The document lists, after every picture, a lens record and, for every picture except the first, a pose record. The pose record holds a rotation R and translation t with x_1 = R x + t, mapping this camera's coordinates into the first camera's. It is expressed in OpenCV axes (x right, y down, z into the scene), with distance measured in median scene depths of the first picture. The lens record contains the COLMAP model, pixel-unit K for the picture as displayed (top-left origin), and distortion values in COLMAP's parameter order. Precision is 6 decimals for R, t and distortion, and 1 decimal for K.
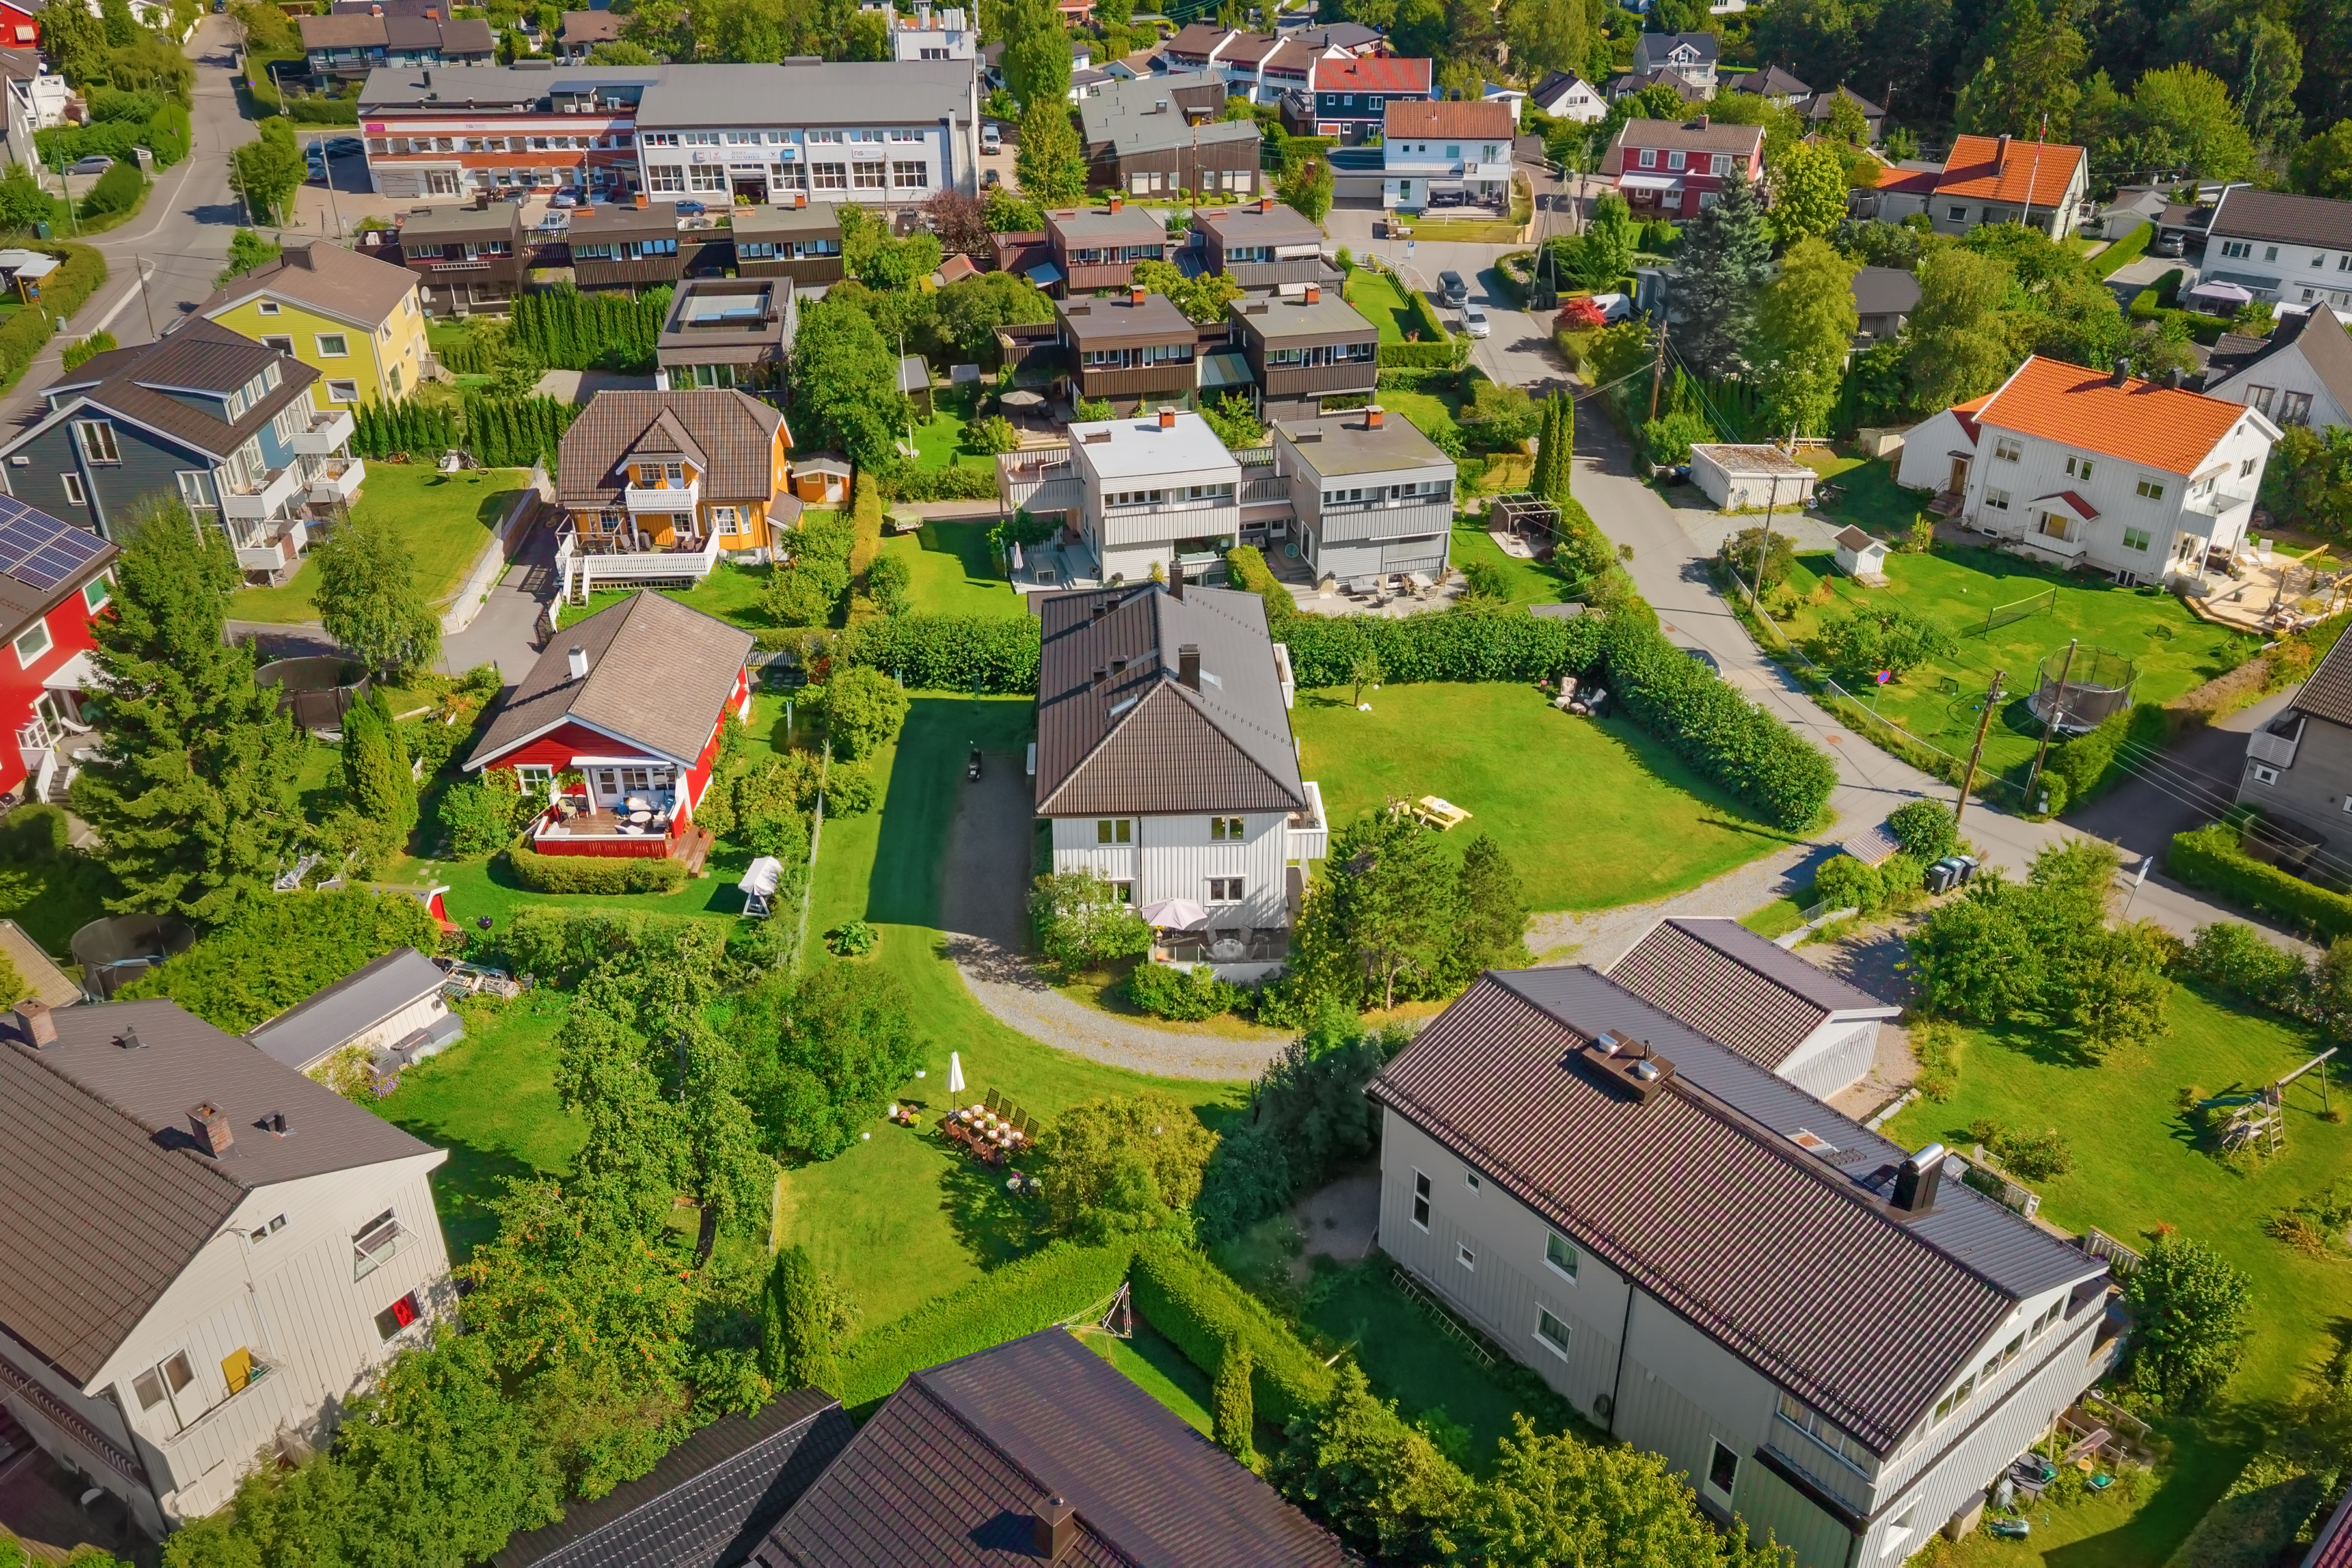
lens RADIAL K [[1809.1, 0, 1176.0], [0, 1809.1, 784.0], [0, 0, 1]] dist [0.074895, -0.111480]
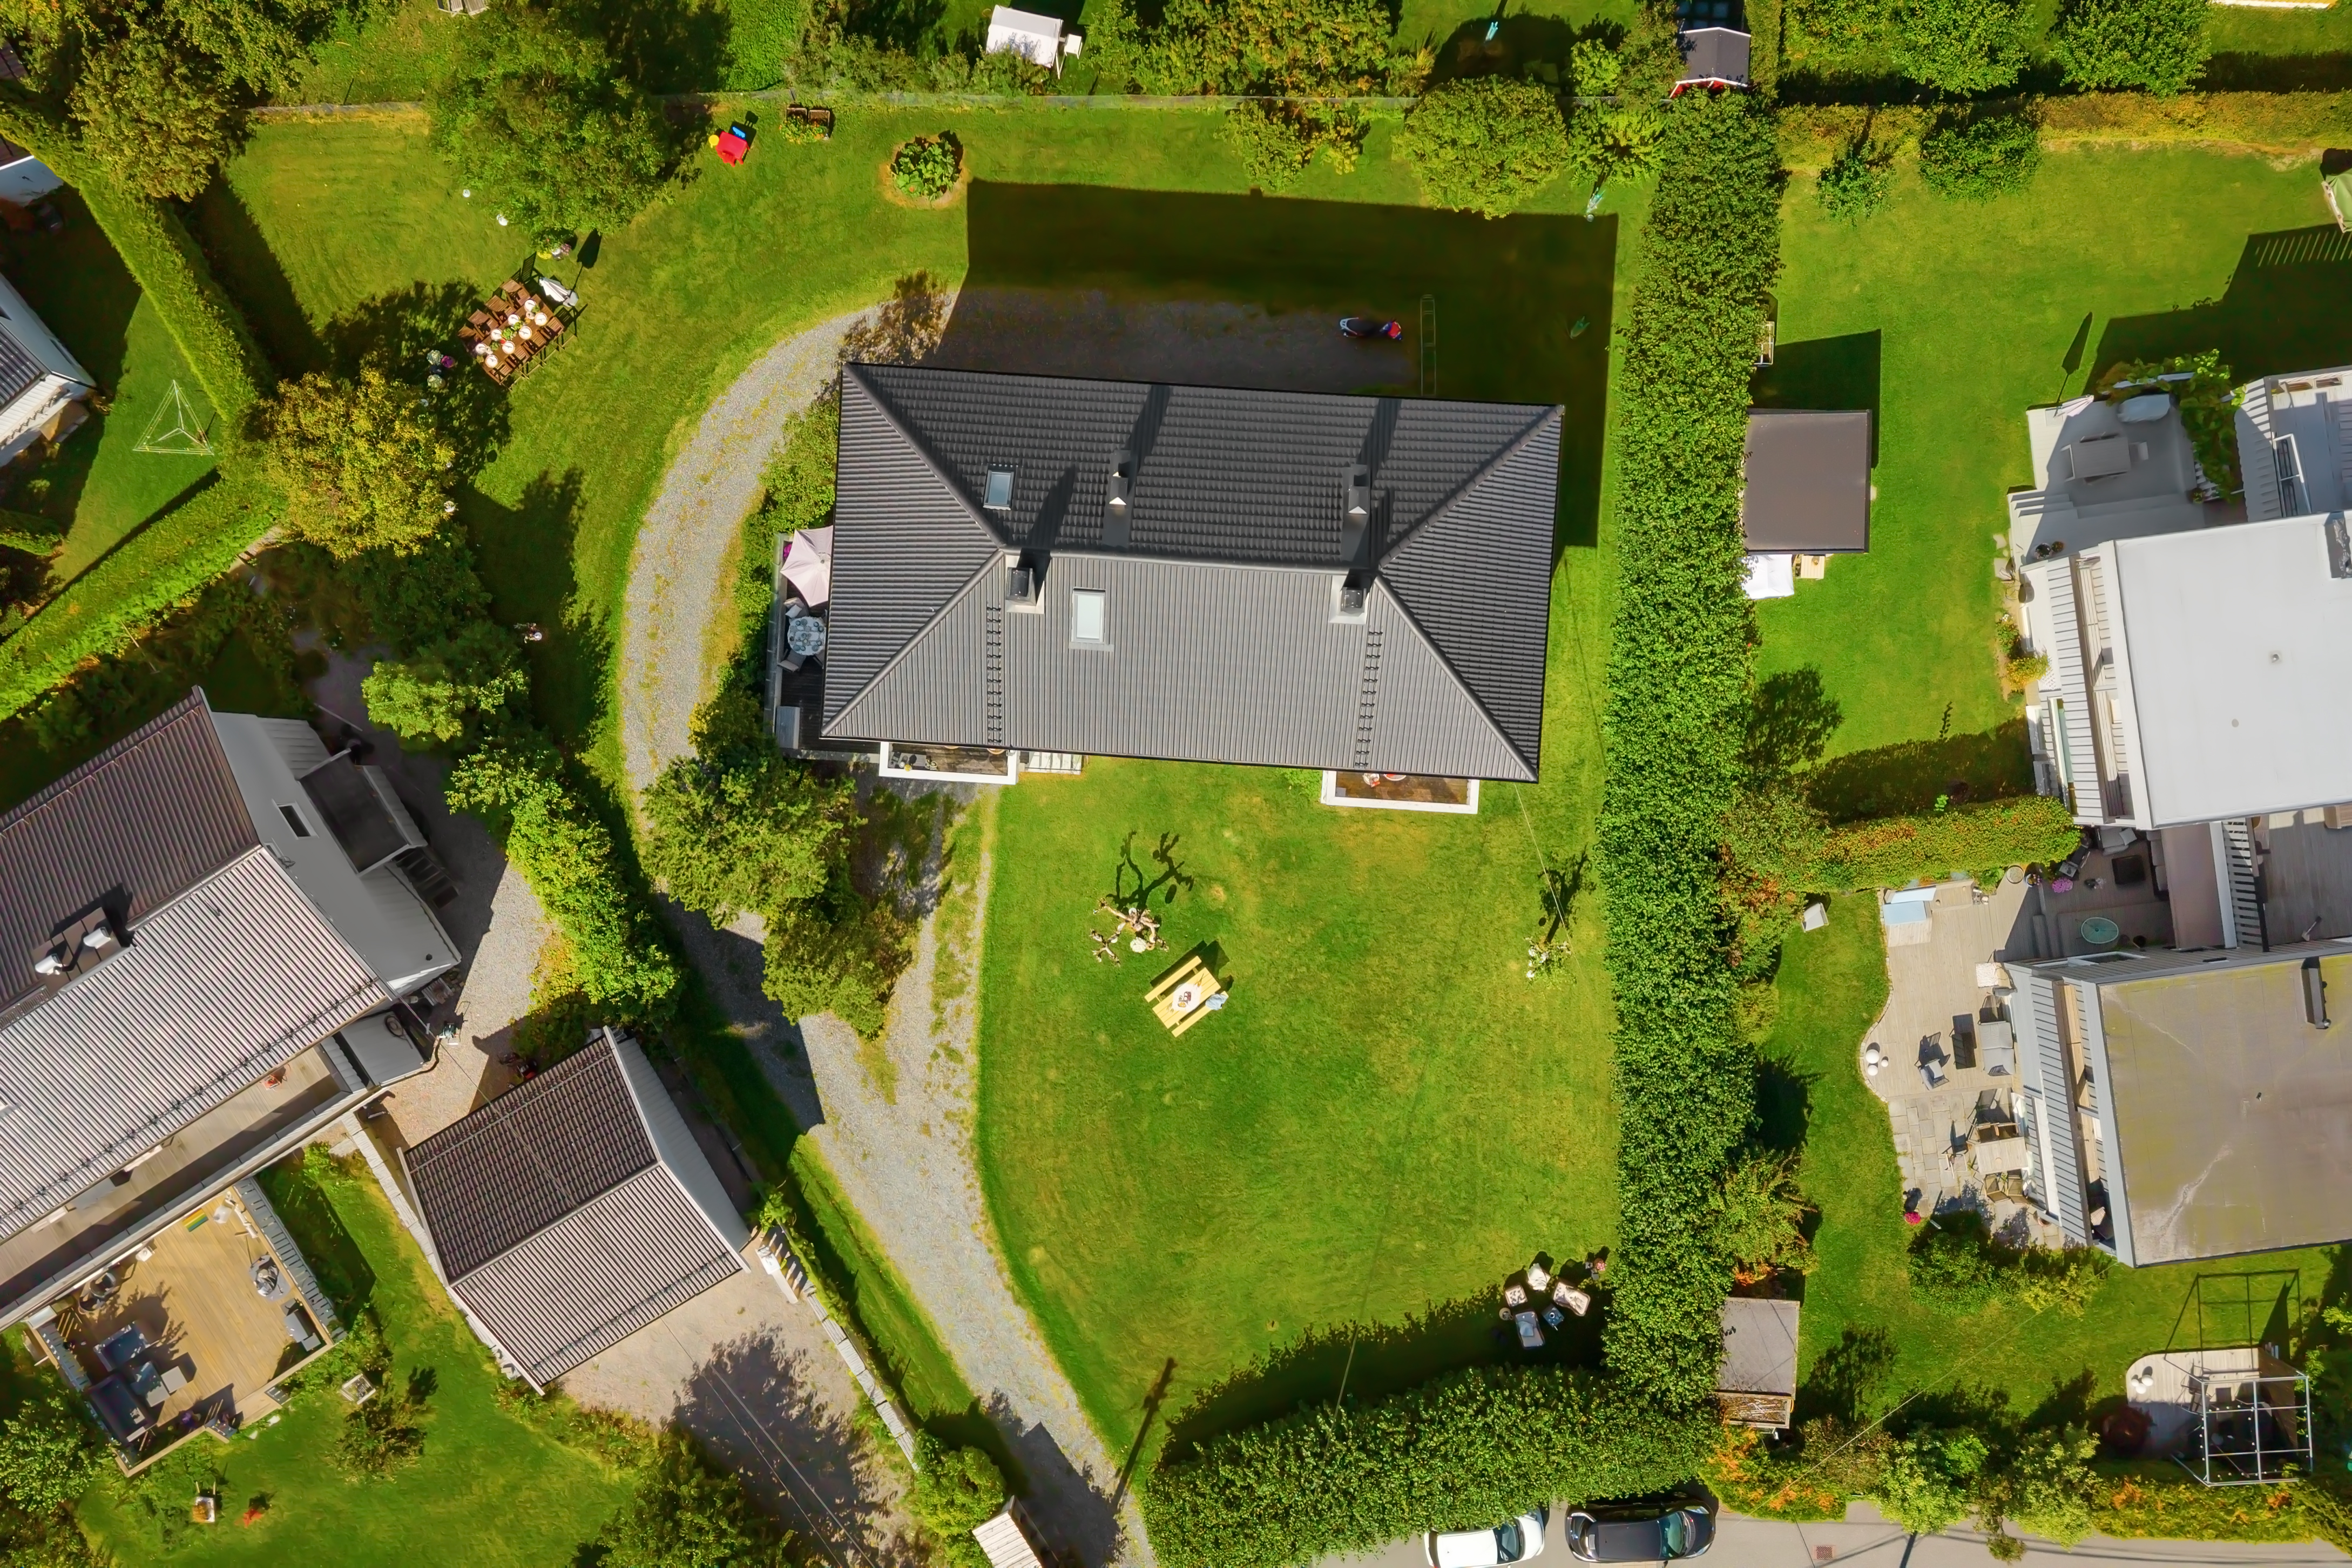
lens RADIAL K [[1809.1, 0, 1176.0], [0, 1809.1, 784.0], [0, 0, 1]] dist [0.074895, -0.111480]
pose [[-0.108057, 0.993876, 0.023095, 0.046652], [-0.478119, -0.072322, 0.875312, -0.563262], [0.871622, 0.083541, 0.483006, 0.618882]]
